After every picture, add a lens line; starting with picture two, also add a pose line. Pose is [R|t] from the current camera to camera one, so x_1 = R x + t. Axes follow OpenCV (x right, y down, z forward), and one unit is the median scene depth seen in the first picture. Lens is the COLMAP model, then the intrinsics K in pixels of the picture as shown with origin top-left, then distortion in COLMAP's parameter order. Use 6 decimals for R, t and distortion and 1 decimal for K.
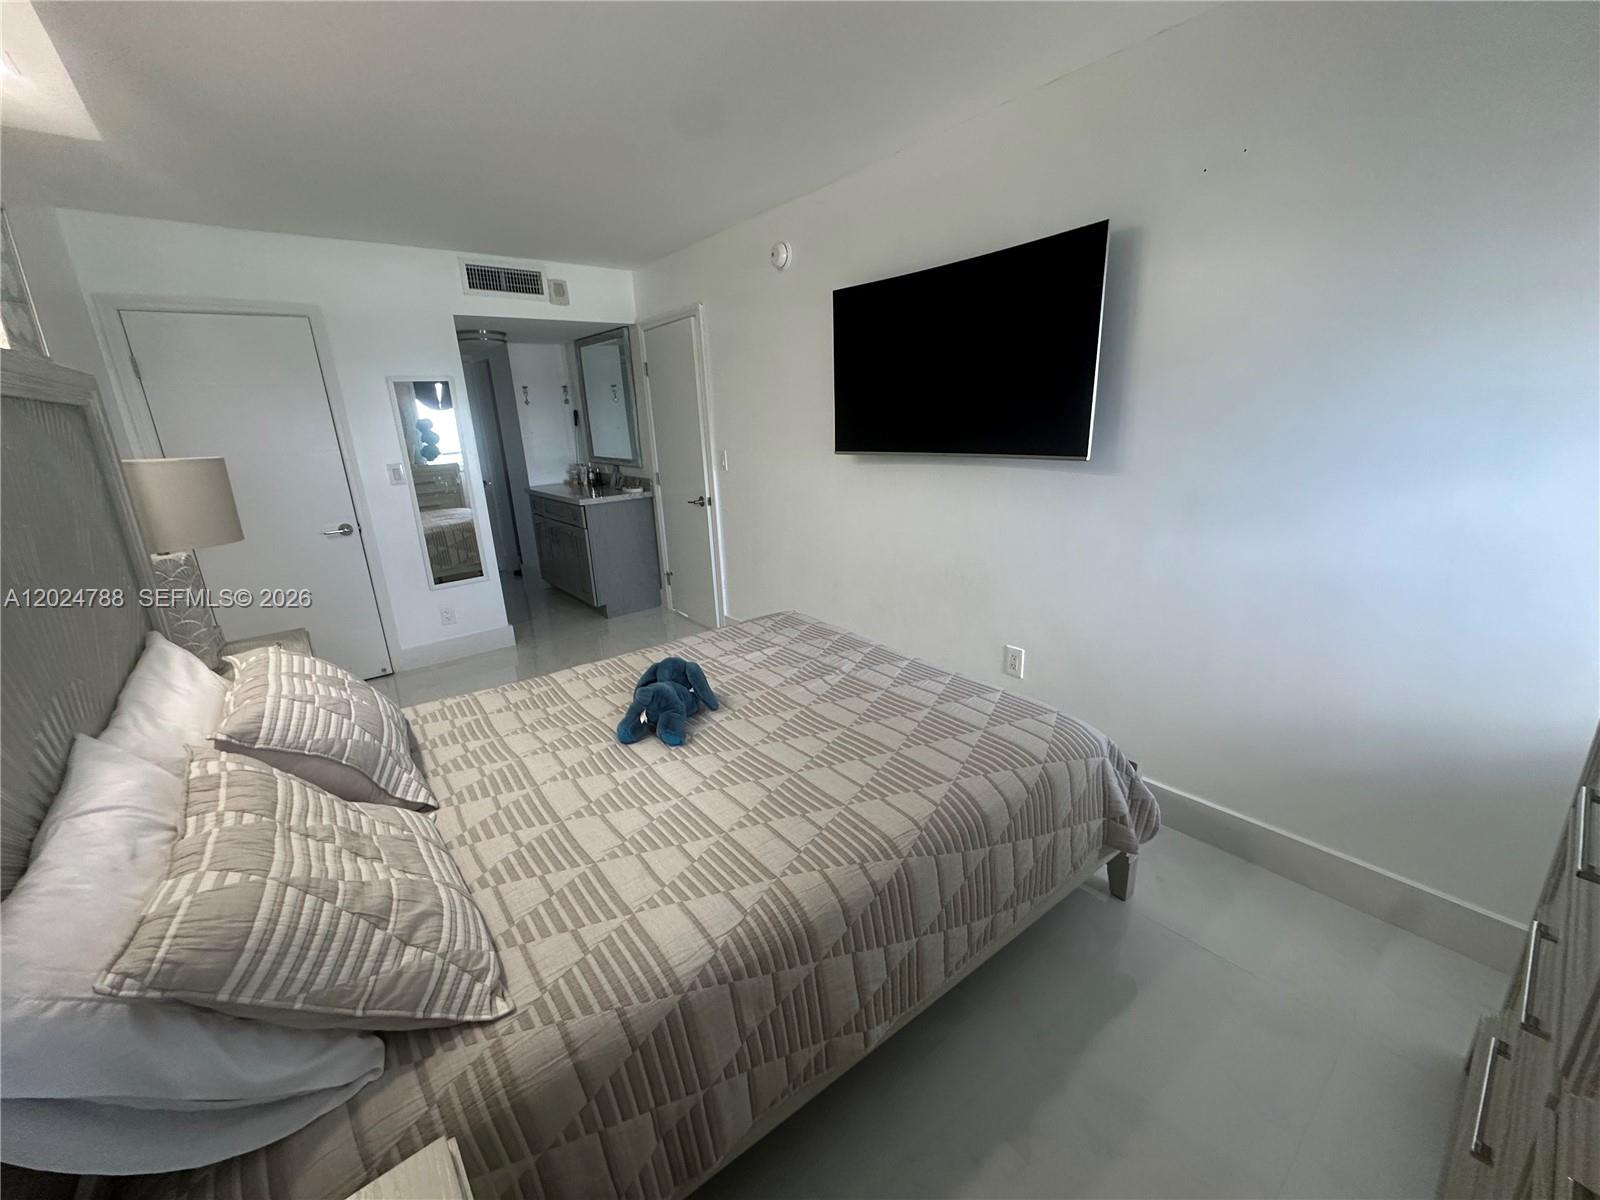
lens RADIAL K [[638.5, 0, 809.5], [0, 638.5, 590.7], [0, 0, 1]] dist [-0.005064, 0.001705]
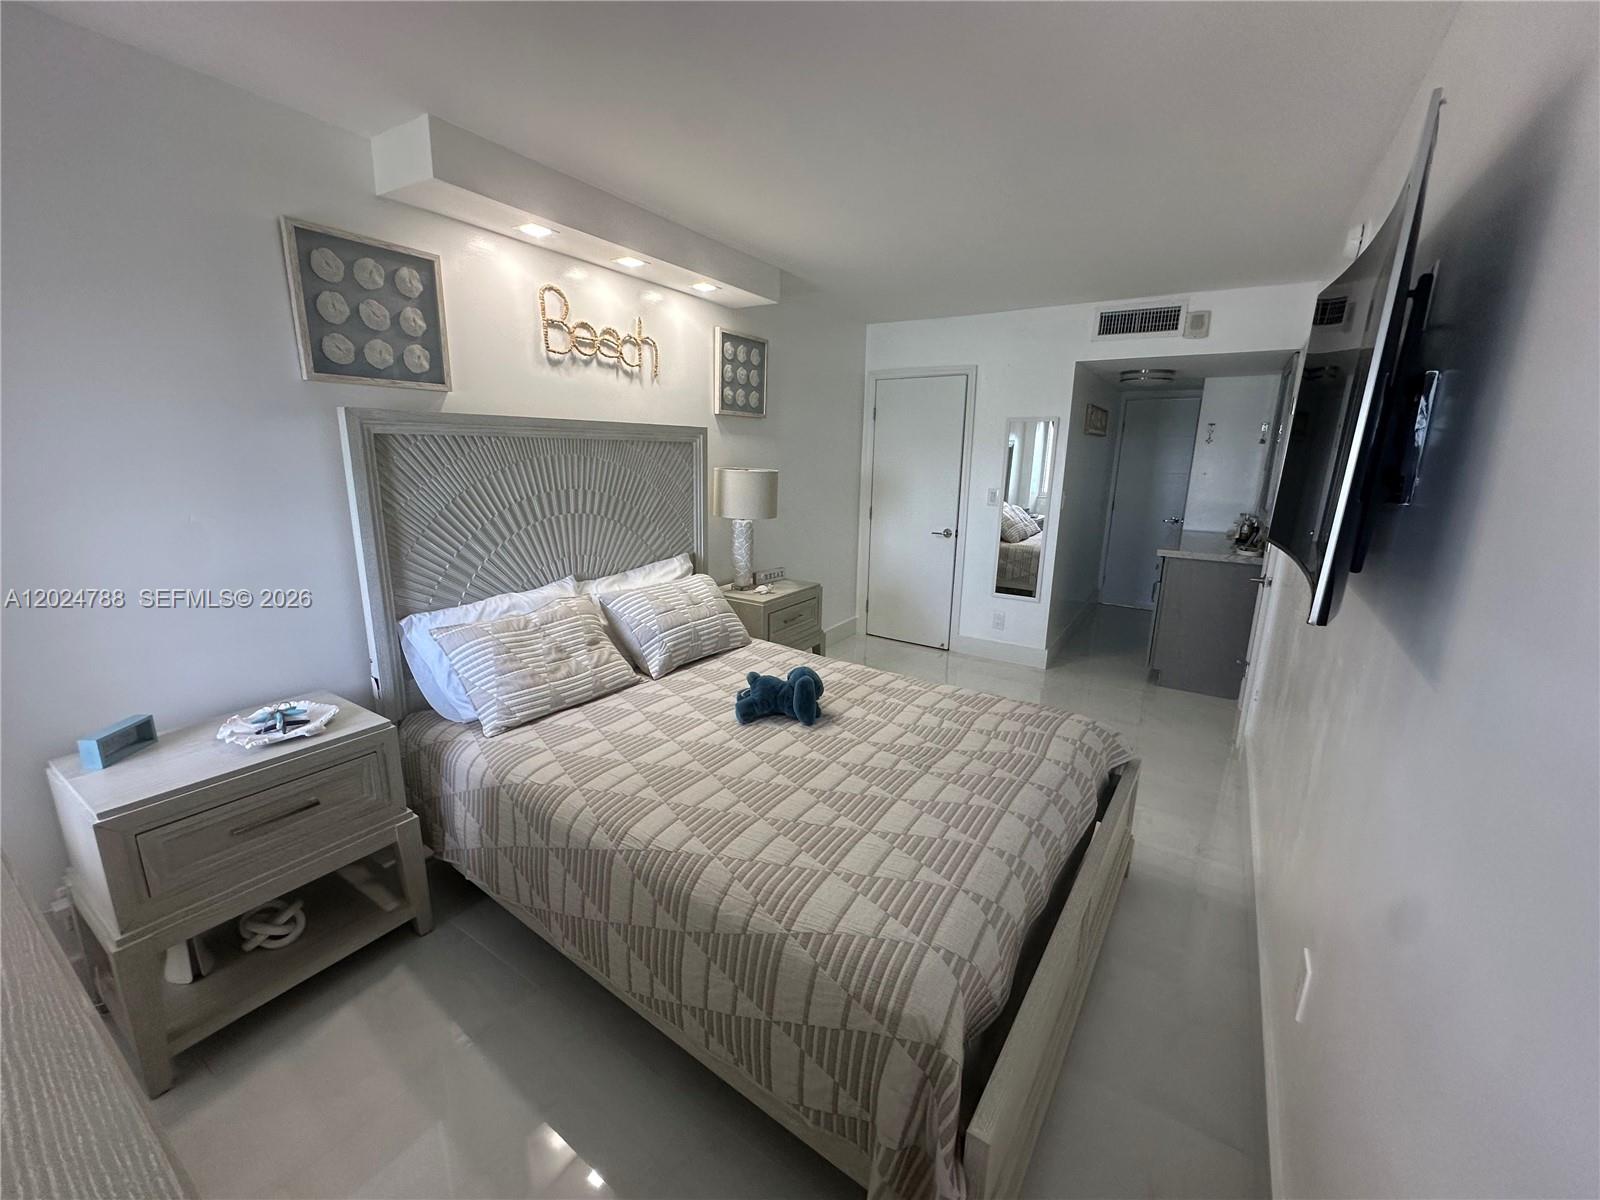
lens RADIAL K [[638.5, 0, 803.7], [0, 638.5, 603.6], [0, 0, 1]] dist [-0.005064, 0.001705]
pose [[0.307763, 0.268216, -0.912876, 0.697848], [-0.287037, 0.940916, 0.179684, -0.183028], [0.907134, 0.206730, 0.366567, 0.456822]]
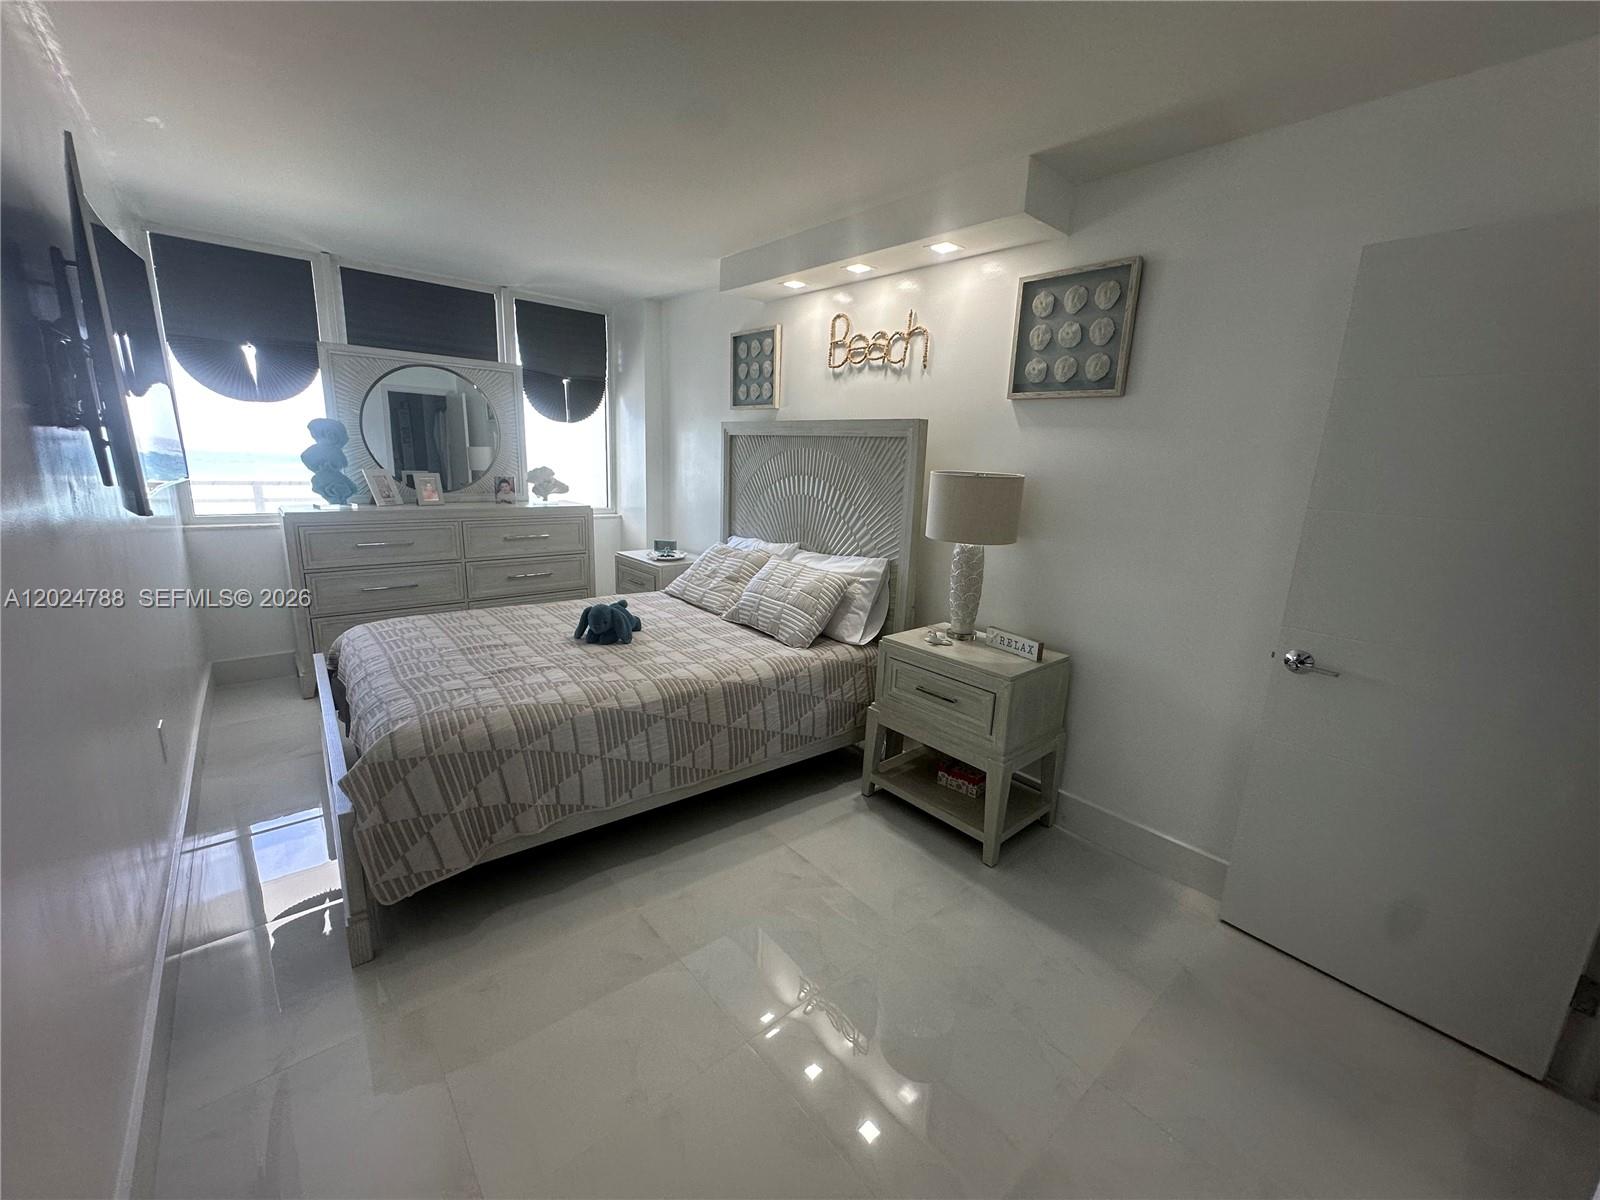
lens RADIAL K [[638.5, 0, 796.6], [0, 638.5, 603.7], [0, 0, 1]] dist [-0.005064, 0.001705]
pose [[-0.999855, -0.001221, -0.016961, -0.519865], [-0.009256, 0.875818, 0.482553, -0.503839], [0.014266, 0.482641, -0.875702, 1.904453]]
